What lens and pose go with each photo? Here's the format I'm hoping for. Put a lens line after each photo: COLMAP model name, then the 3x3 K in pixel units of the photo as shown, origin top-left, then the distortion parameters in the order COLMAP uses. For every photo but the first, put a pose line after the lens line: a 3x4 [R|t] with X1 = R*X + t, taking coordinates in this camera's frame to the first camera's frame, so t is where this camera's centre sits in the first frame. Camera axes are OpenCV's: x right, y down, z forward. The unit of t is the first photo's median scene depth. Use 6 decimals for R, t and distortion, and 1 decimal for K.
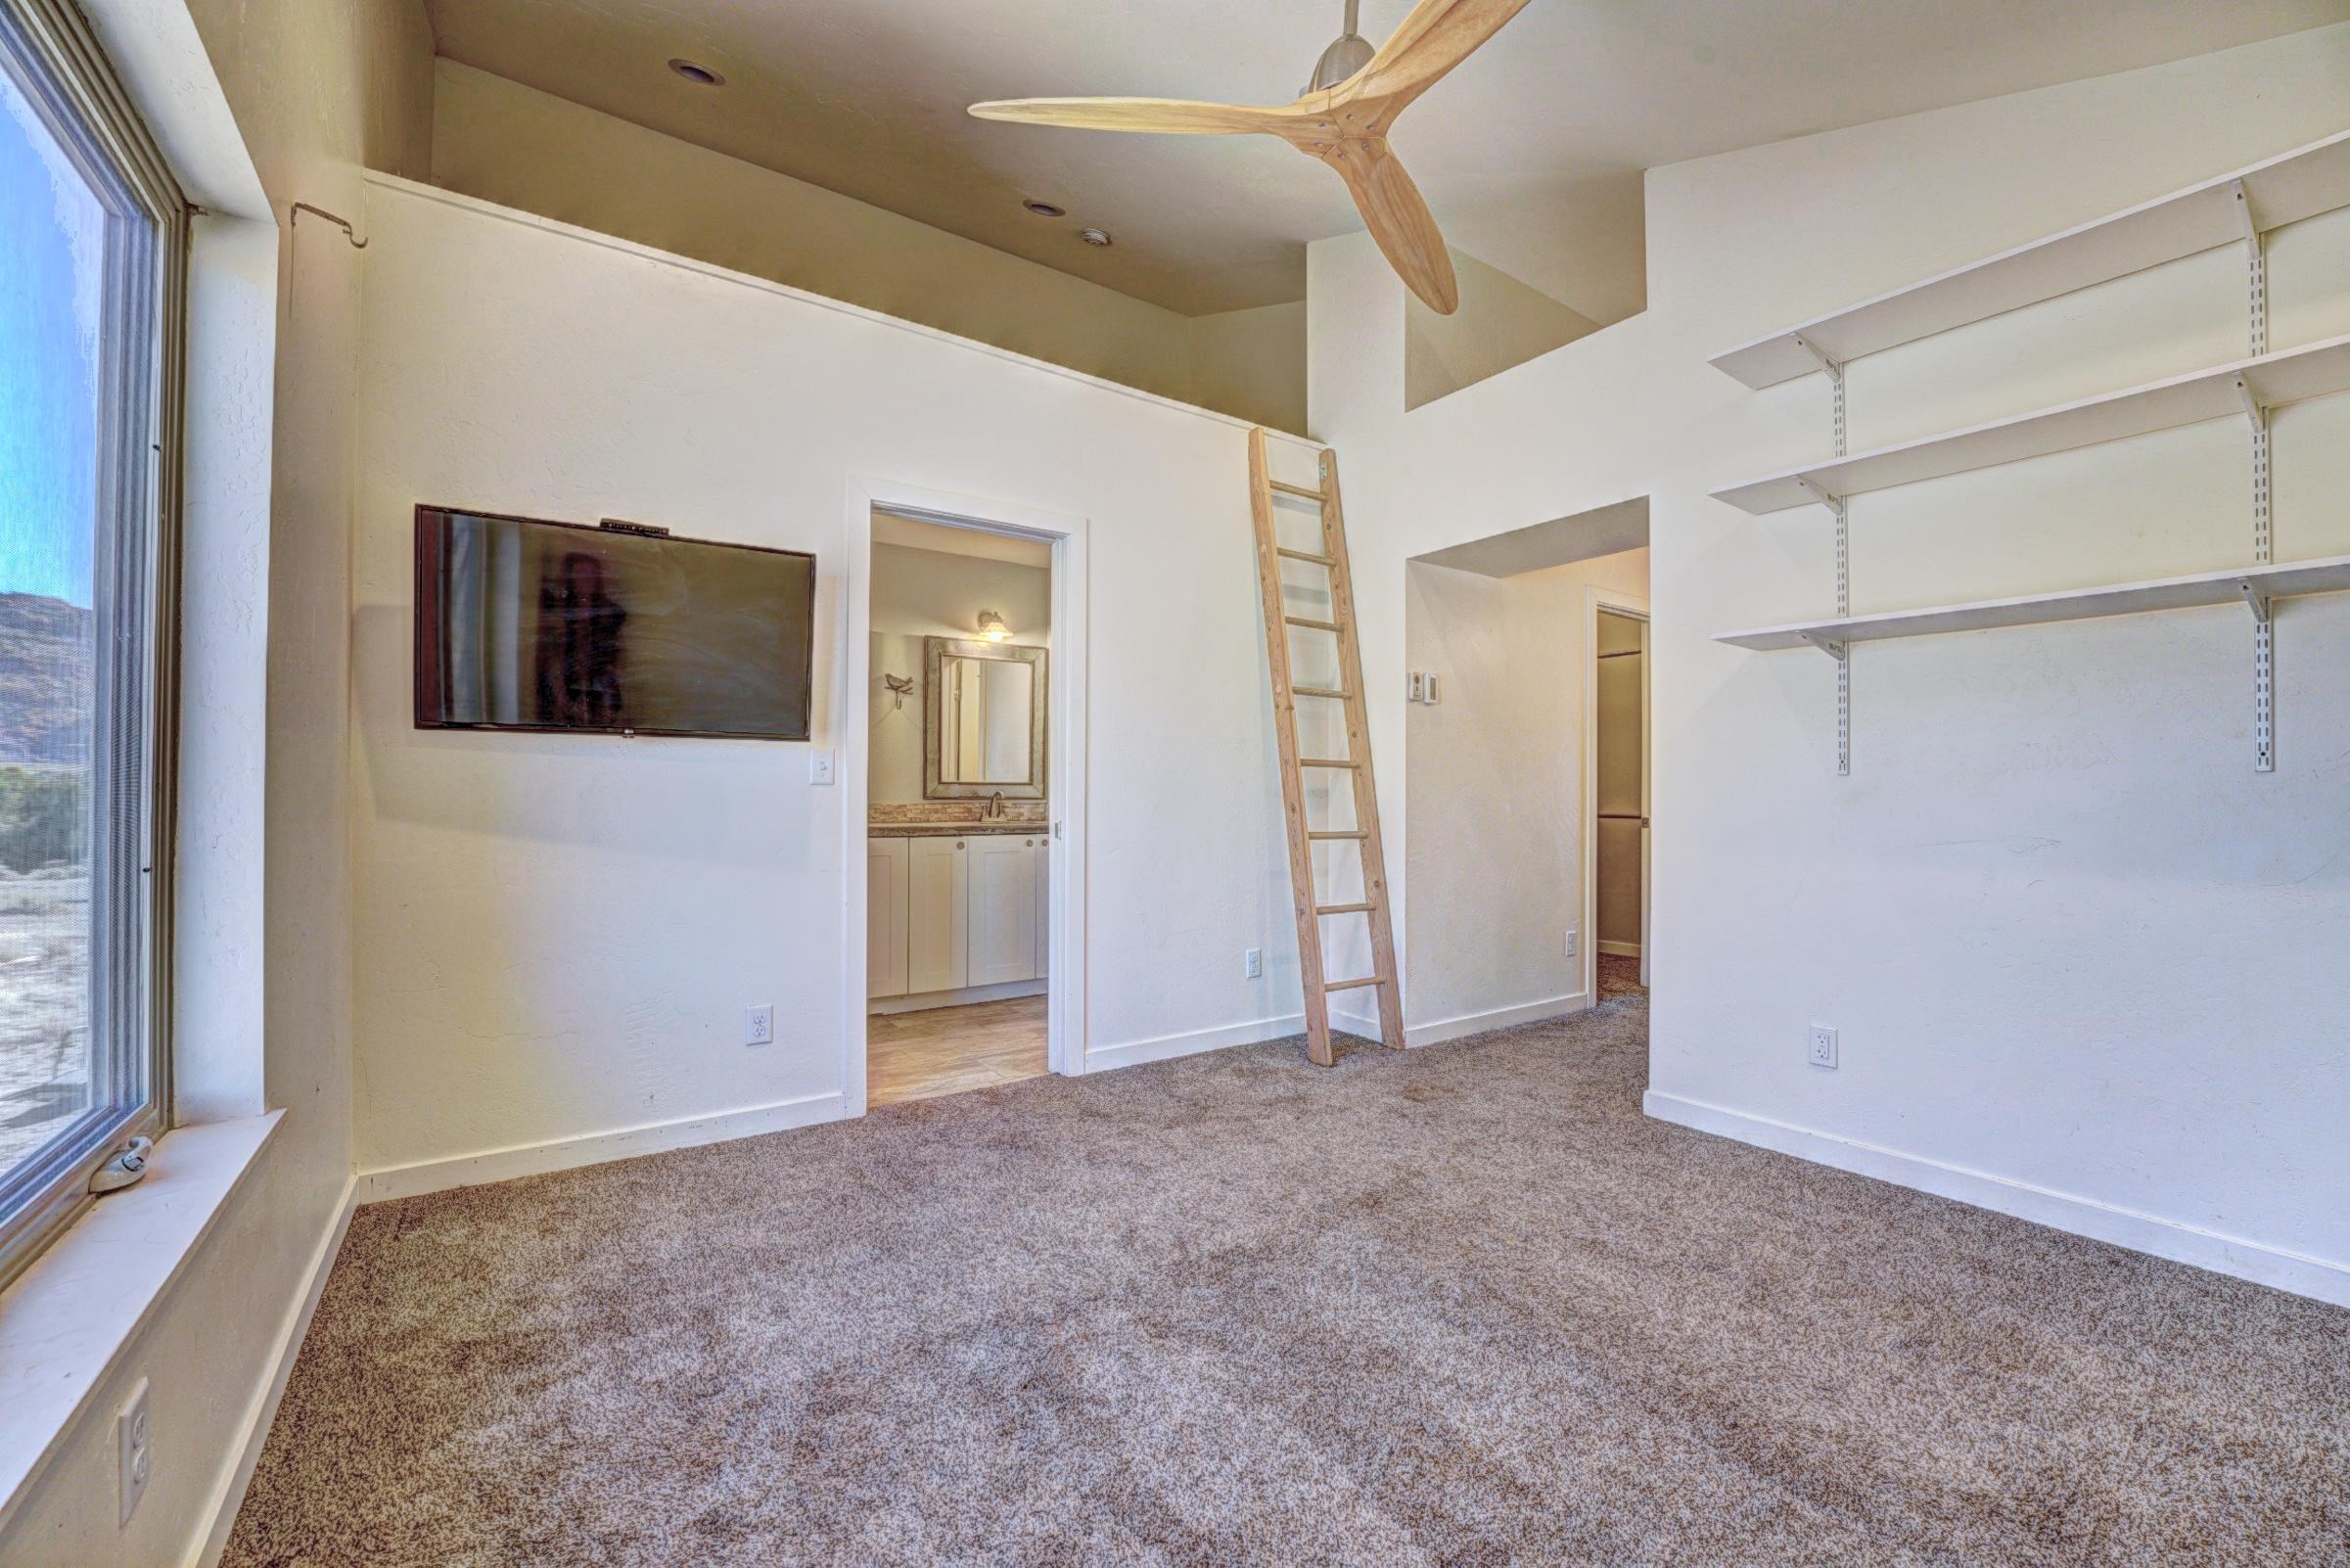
lens RADIAL K [[966.9, 0, 1168.4], [0, 966.9, 777.4], [0, 0, 1]] dist [-0.020252, -0.000040]
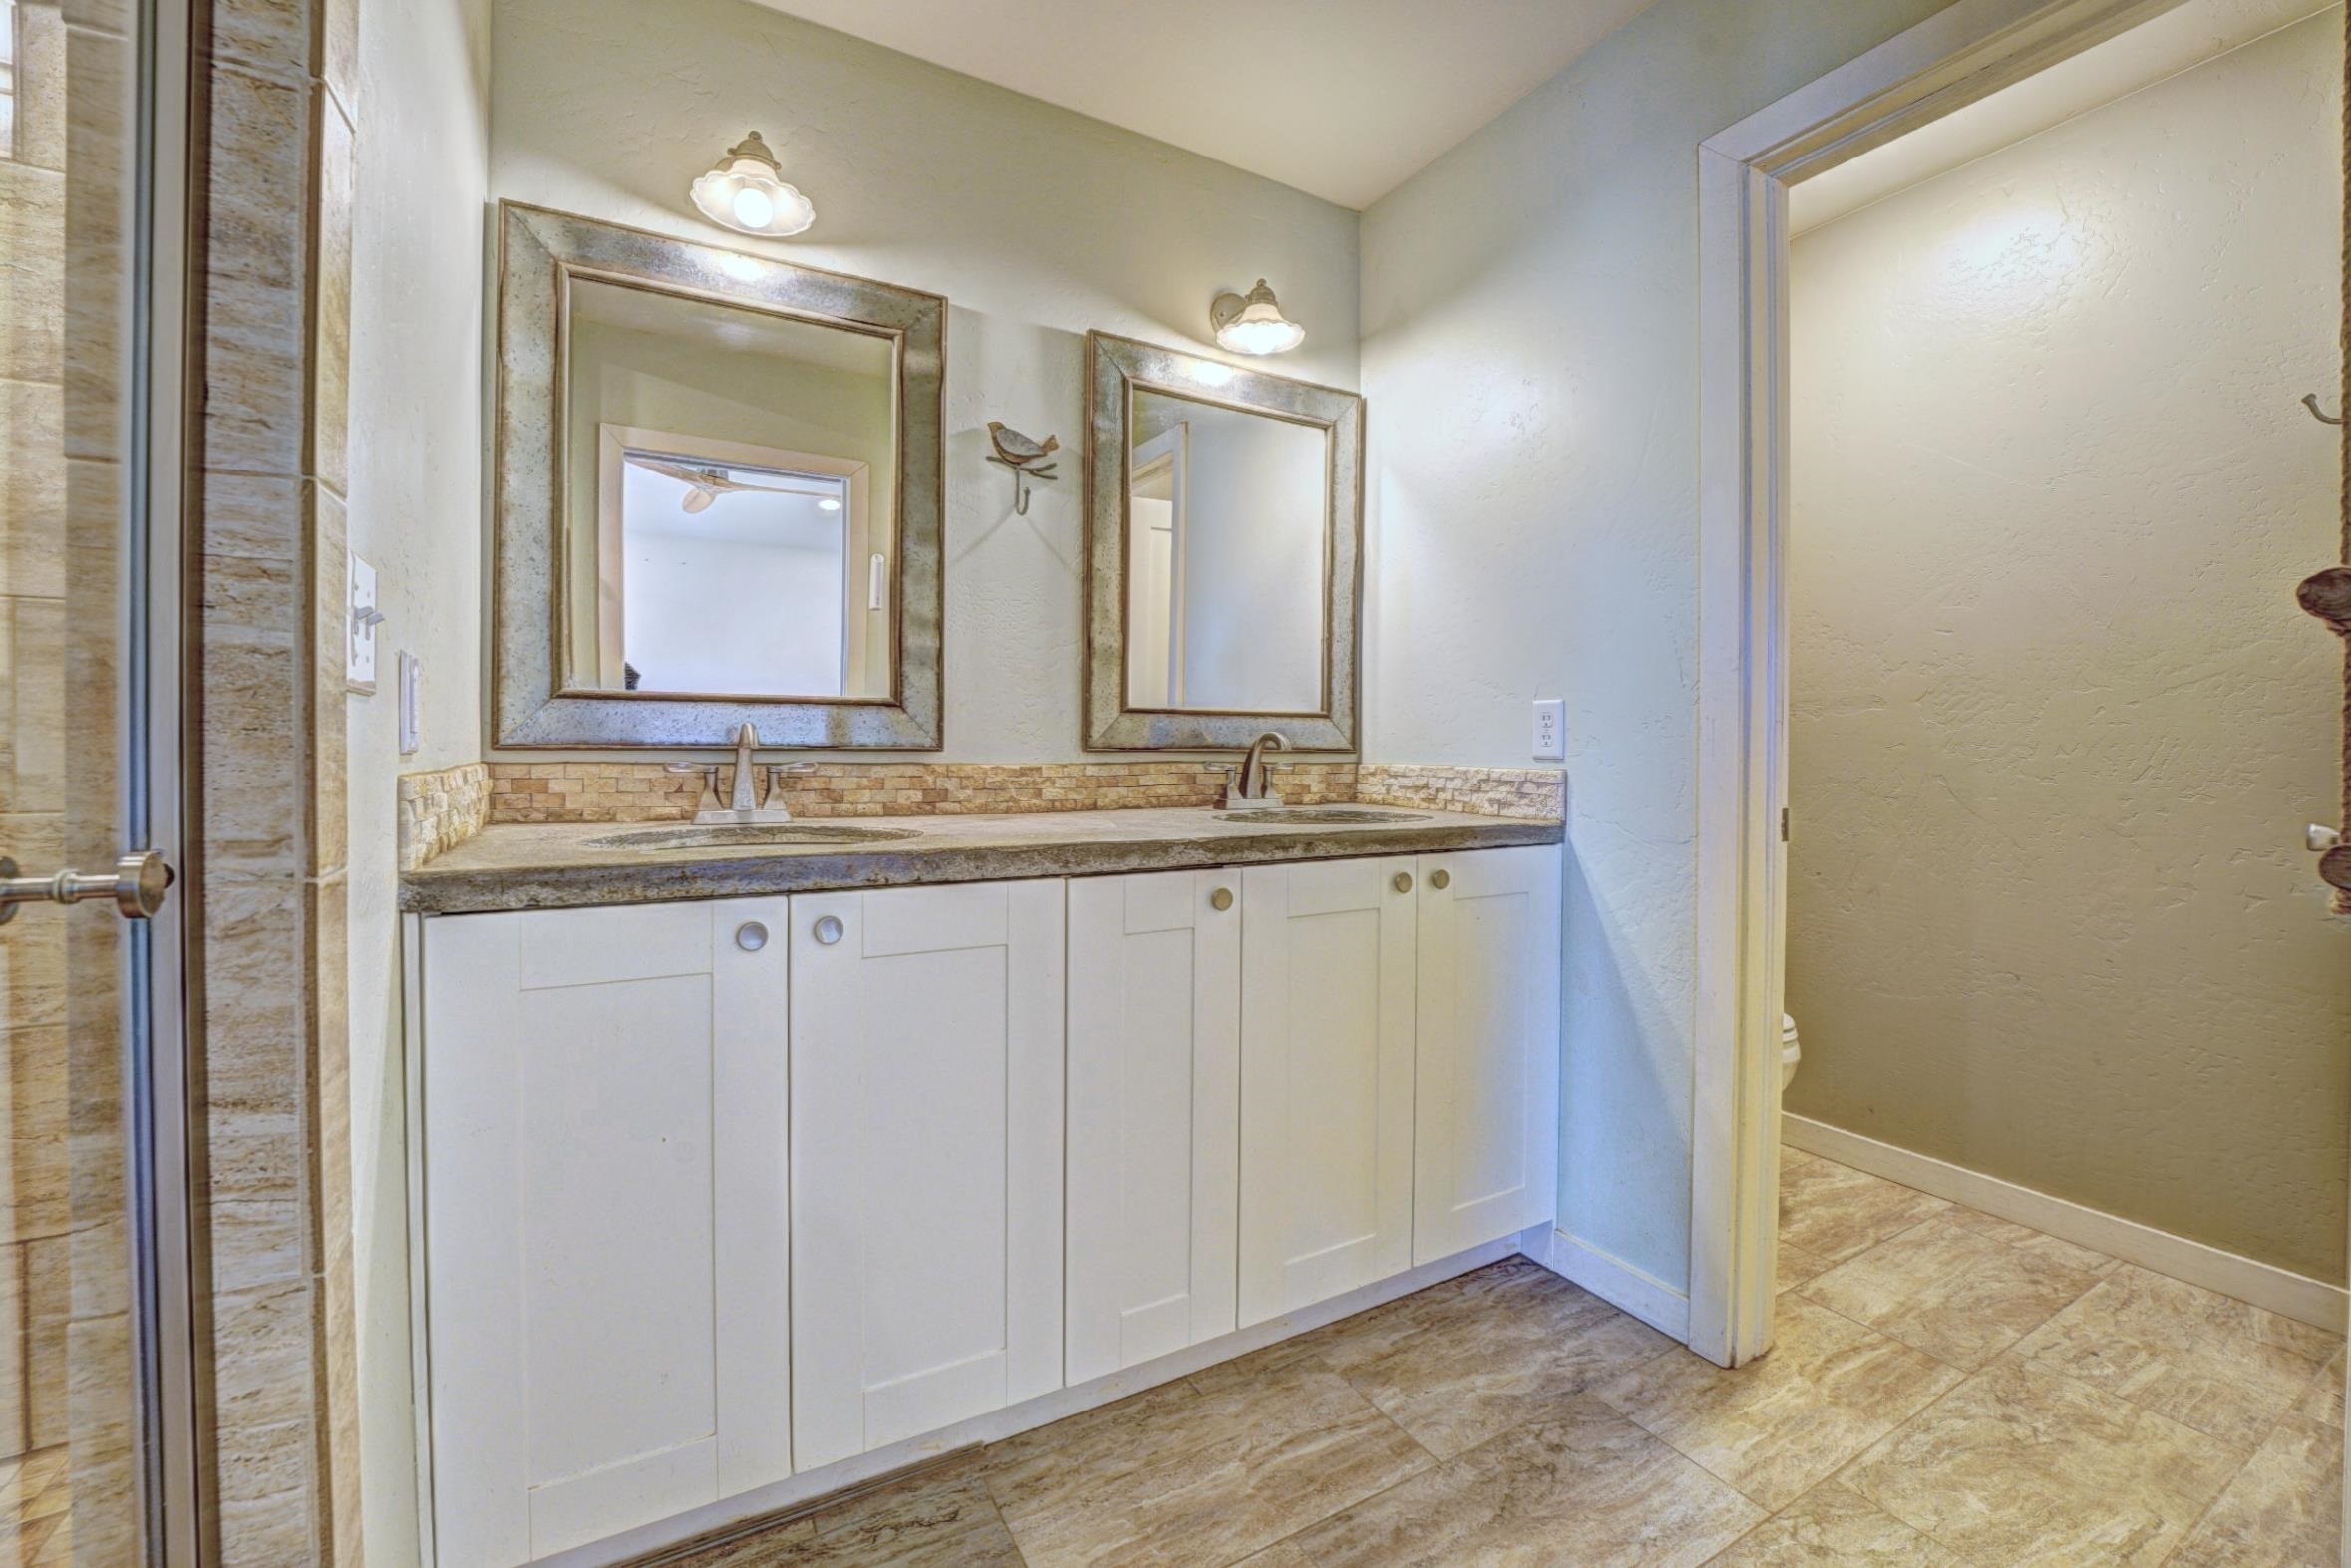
lens RADIAL K [[967.2, 0, 1168.9], [0, 967.2, 777.4], [0, 0, 1]] dist [-0.020252, -0.000040]
pose [[0.993609, 0.008767, -0.112536, -0.172518], [-0.003531, 0.998905, 0.046641, 0.014702], [0.112822, -0.045945, 0.992552, 0.603484]]
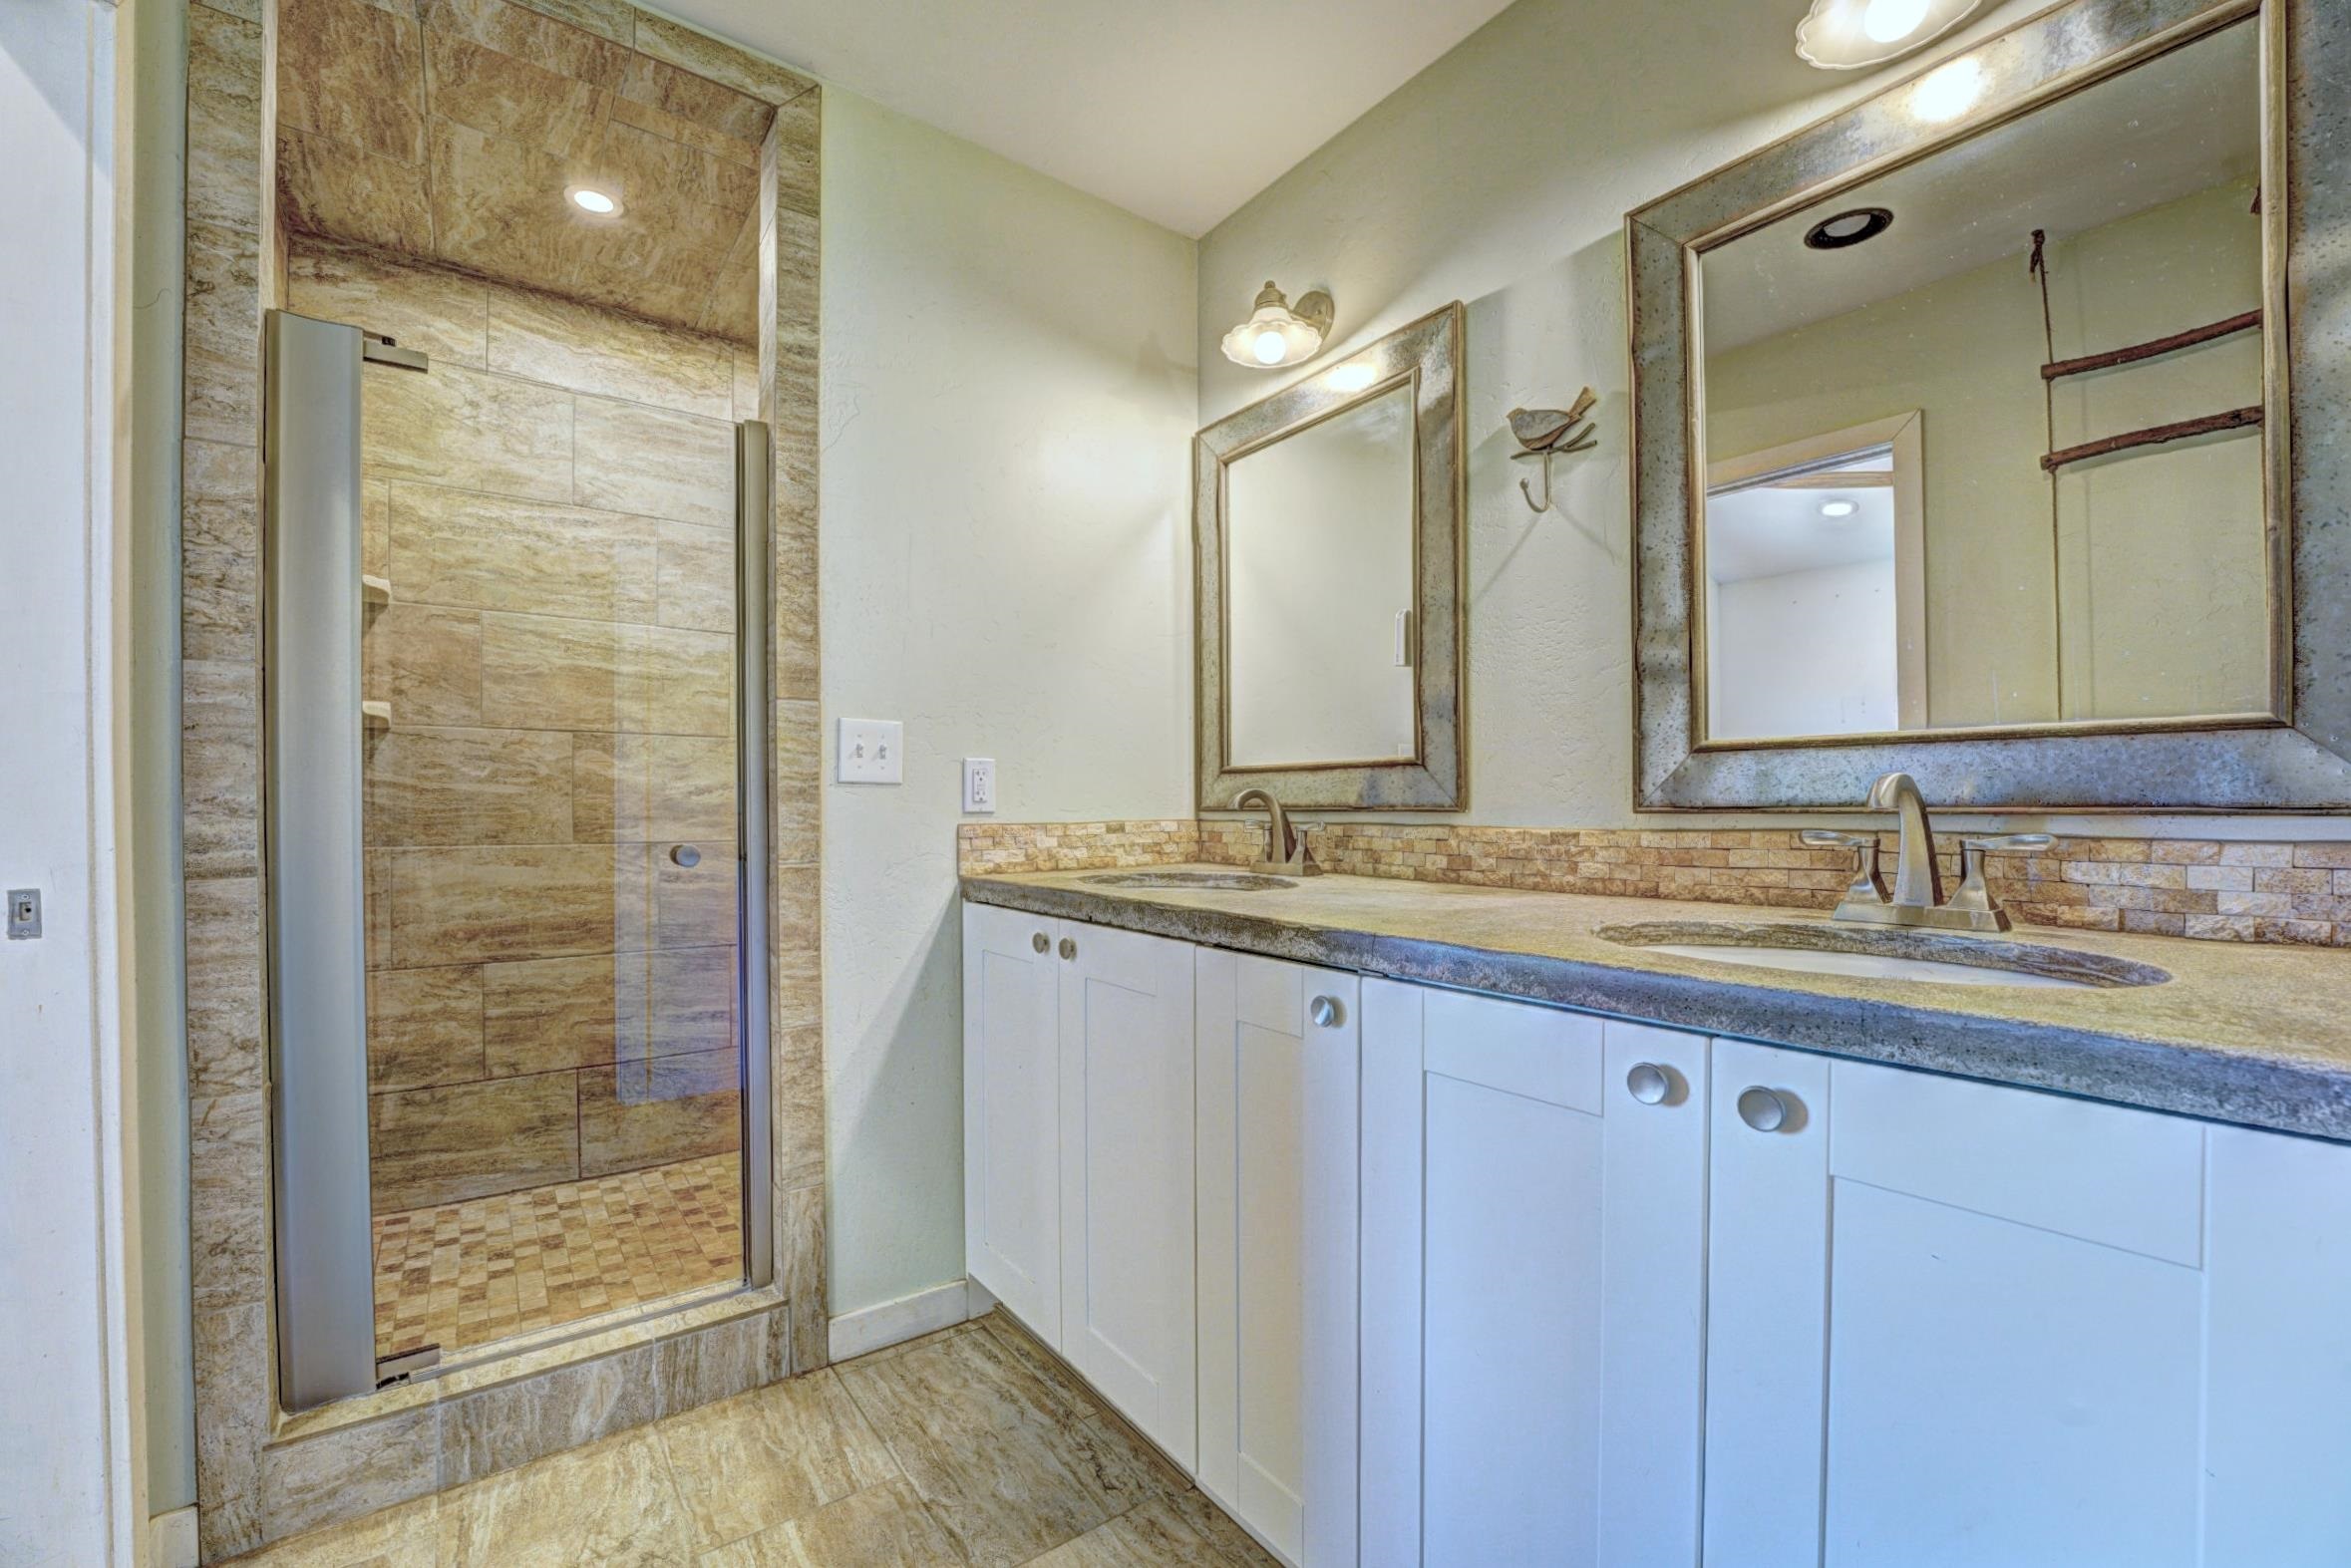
lens RADIAL K [[1015.7, 0, 1170.0], [0, 1015.7, 825.9], [0, 0, 1]] dist [-0.021178, -0.000149]
pose [[-0.011370, 0.019992, -0.999735, 0.037589], [0.020831, 0.999588, 0.019752, 0.017994], [0.999718, -0.020600, -0.011782, 0.859399]]
